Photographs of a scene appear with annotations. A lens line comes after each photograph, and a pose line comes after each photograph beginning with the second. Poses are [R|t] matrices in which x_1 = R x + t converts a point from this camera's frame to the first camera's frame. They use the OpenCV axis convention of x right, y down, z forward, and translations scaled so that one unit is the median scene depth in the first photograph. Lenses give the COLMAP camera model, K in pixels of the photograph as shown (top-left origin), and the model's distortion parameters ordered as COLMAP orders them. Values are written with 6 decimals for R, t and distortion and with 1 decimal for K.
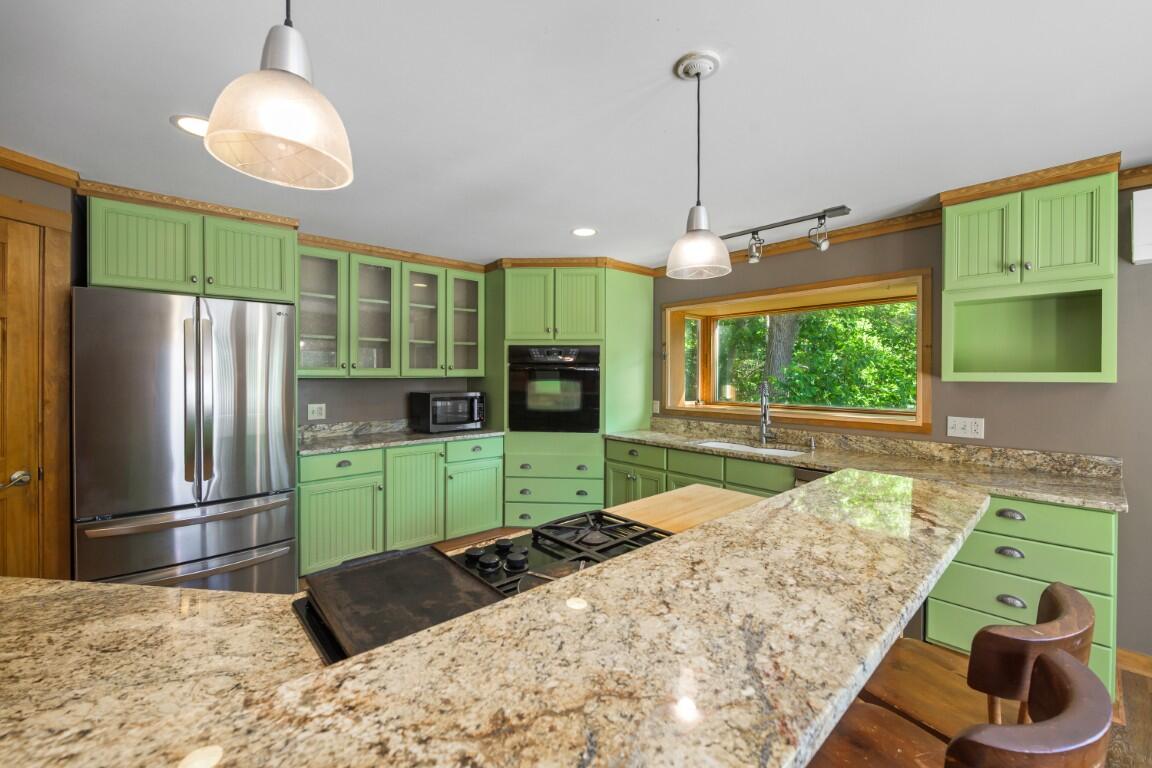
lens RADIAL K [[469.6, 0, 568.0], [0, 469.6, 374.3], [0, 0, 1]] dist [-0.008899, -0.000357]
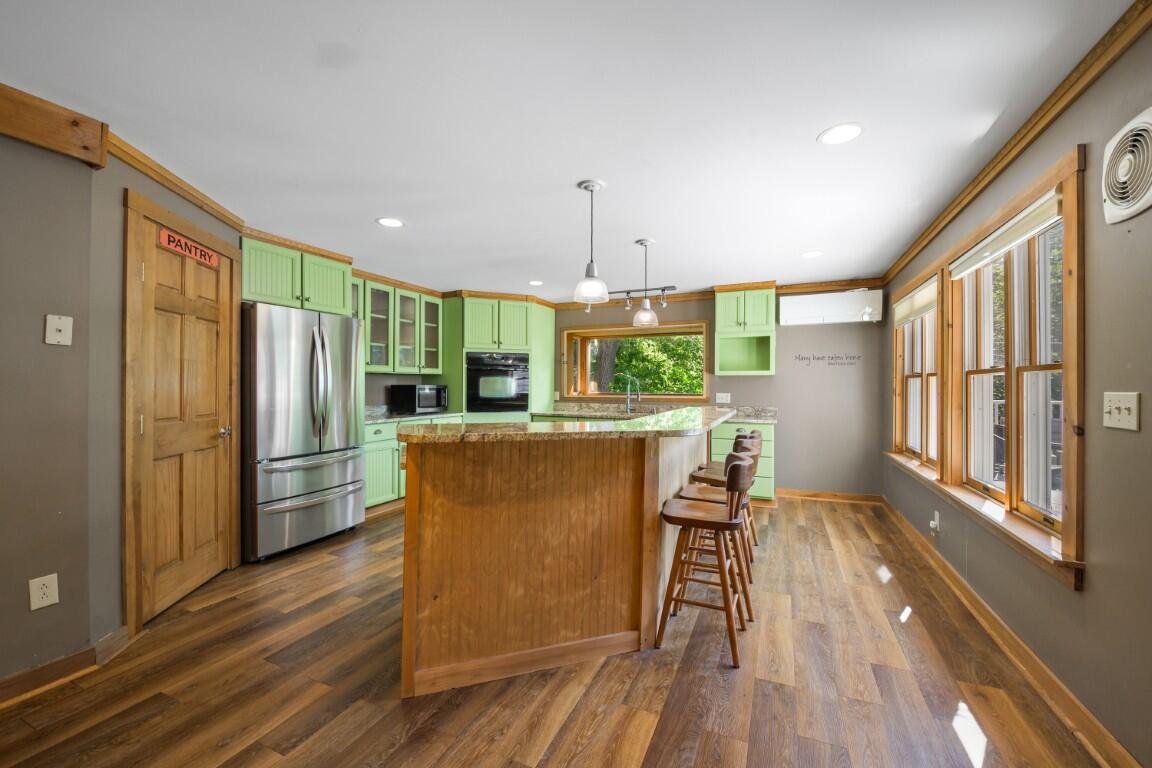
lens RADIAL K [[465.9, 0, 576.0], [0, 465.9, 384.0], [0, 0, 1]] dist [-0.000874, -0.000093]
pose [[0.909816, 0.002521, 0.415004, -0.427862], [-0.000534, 0.999988, -0.004904, 0.044092], [-0.415012, 0.004240, 0.909806, -0.435688]]
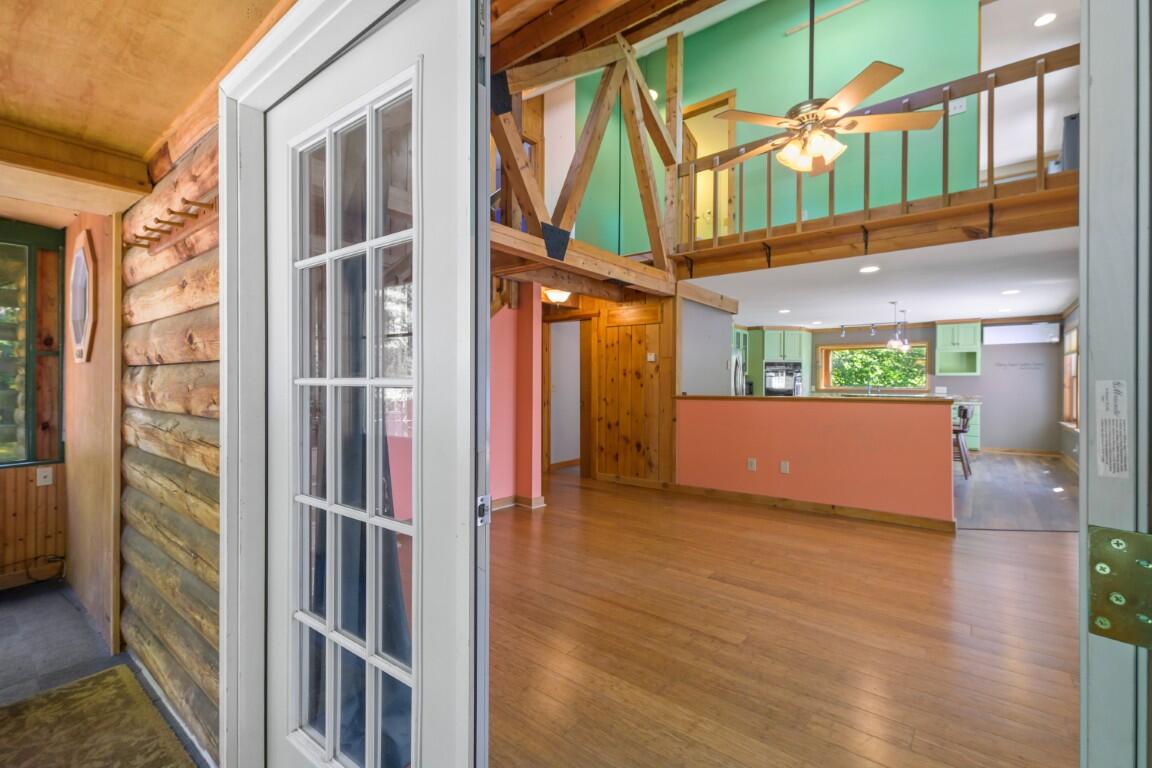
lens RADIAL K [[515.7, 0, 555.1], [0, 515.7, 379.0], [0, 0, 1]] dist [0.000783, 0.000051]
pose [[0.988797, 0.004378, 0.149204, -1.675163], [-0.003396, 0.999971, -0.006838, 0.050882], [-0.149230, 0.006255, 0.988783, -1.542044]]
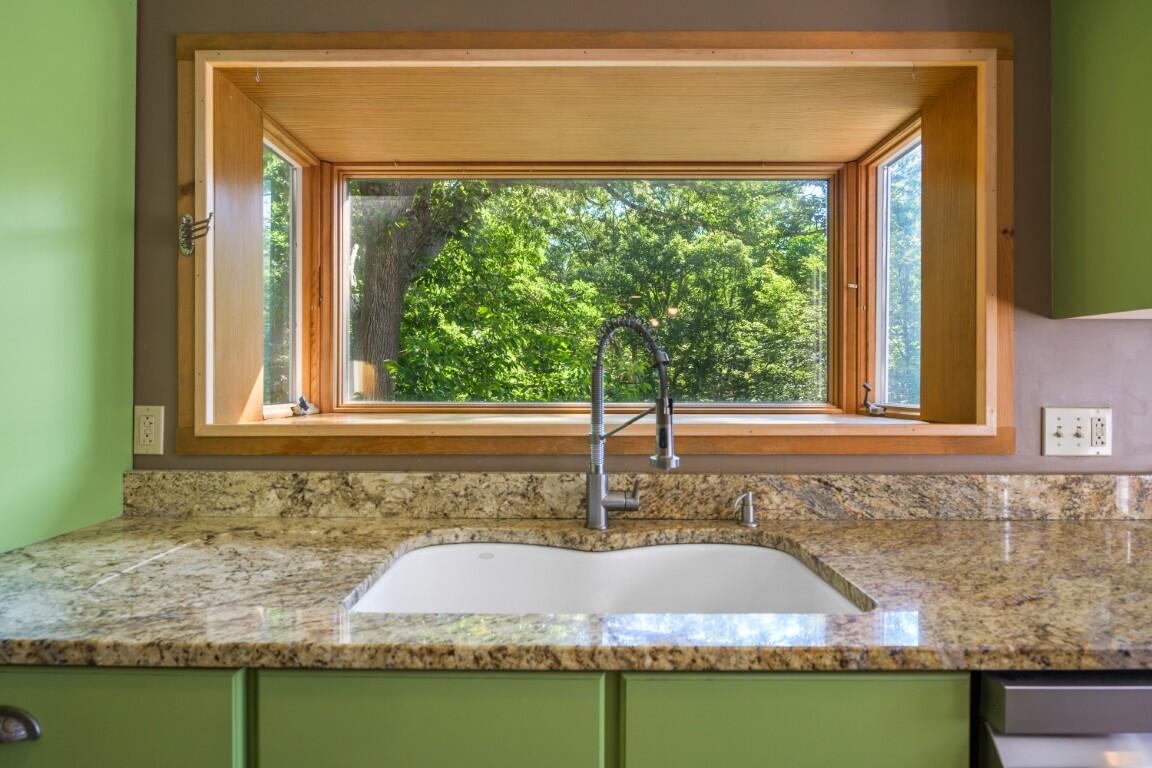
lens RADIAL K [[579.0, 0, 573.3], [0, 579.0, 380.0], [0, 0, 1]] dist [-0.006591, -0.000584]
pose [[0.667652, -0.001186, 0.744472, 0.122336], [0.000431, 0.999999, 0.001206, 0.047334], [-0.744473, -0.000484, 0.667652, 0.701734]]
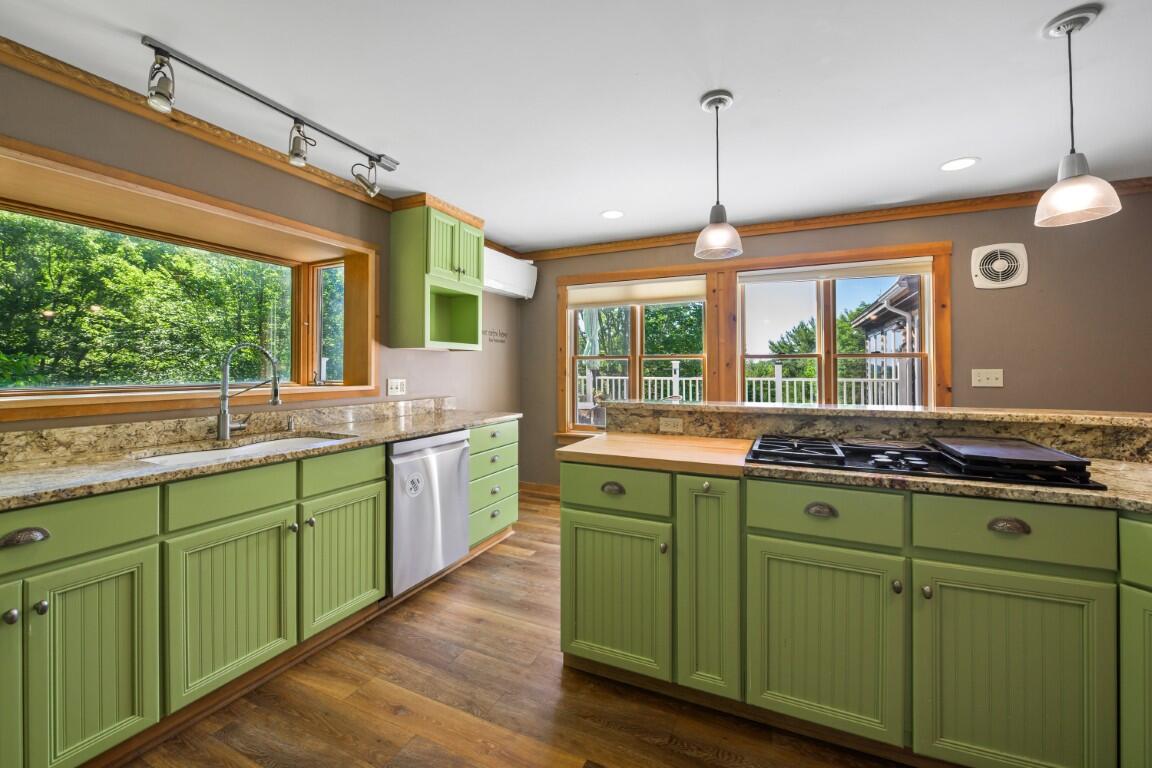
lens RADIAL K [[469.0, 0, 571.4], [0, 469.0, 364.8], [0, 0, 1]] dist [-0.003626, -0.000323]
pose [[-0.388881, 0.005259, 0.921273, -0.314098], [0.000199, 0.999984, -0.005624, 0.044494], [-0.921288, -0.002004, -0.388876, 0.746388]]
